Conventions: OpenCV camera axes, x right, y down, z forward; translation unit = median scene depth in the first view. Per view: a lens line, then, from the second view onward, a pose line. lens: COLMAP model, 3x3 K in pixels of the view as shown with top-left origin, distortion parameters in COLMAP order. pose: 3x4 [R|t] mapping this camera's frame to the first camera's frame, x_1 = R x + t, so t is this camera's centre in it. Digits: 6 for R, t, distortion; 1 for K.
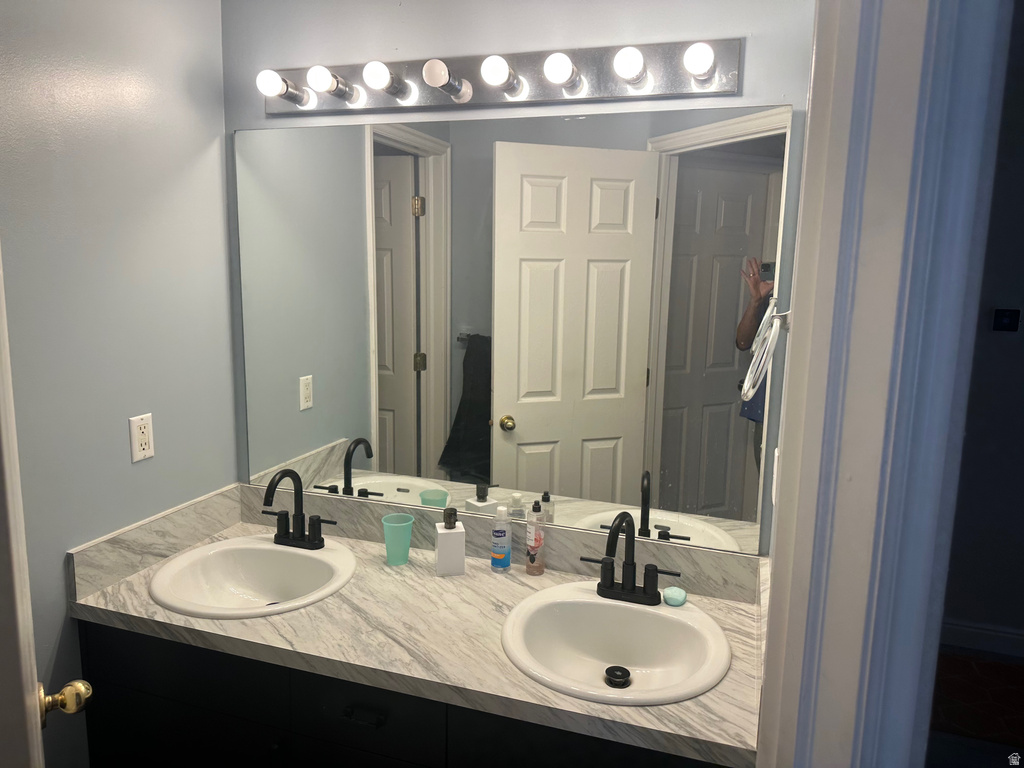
lens RADIAL K [[715.0, 0, 513.5], [0, 715.0, 380.7], [0, 0, 1]] dist [0.159829, -0.226790]
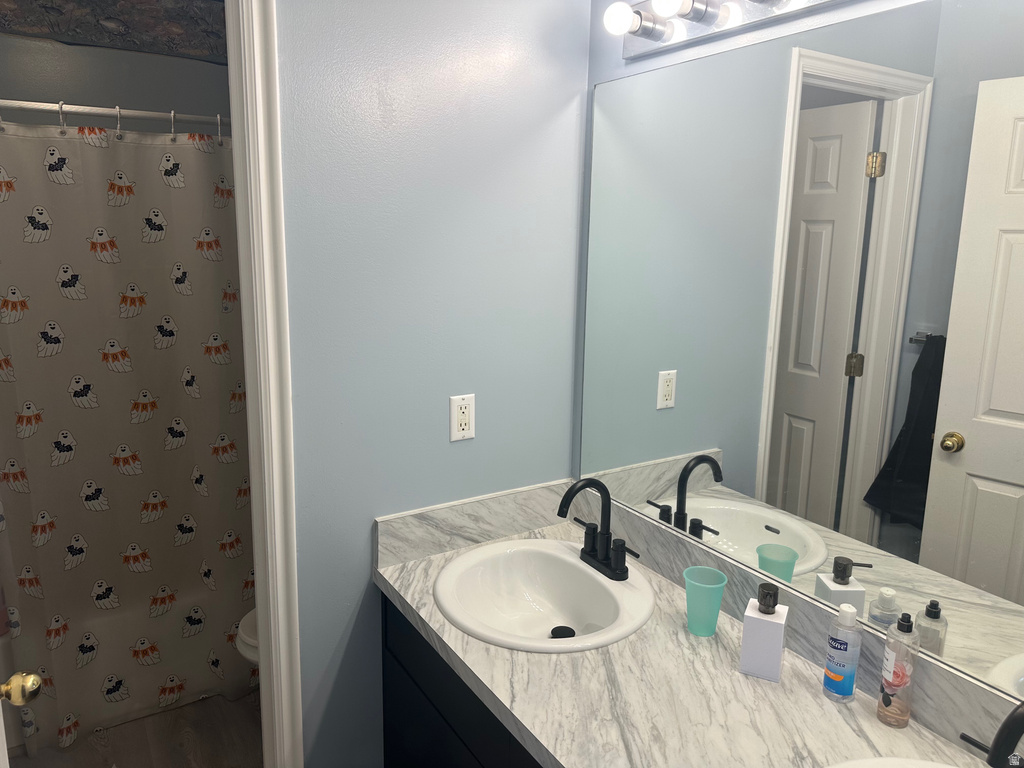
lens RADIAL K [[731.3, 0, 516.1], [0, 731.3, 378.9], [0, 0, 1]] dist [0.073438, -0.082124]
pose [[0.791951, 0.124268, -0.597806, 0.120392], [-0.109518, 0.992102, 0.061147, -0.039312], [0.600683, 0.017045, 0.799306, 0.258687]]
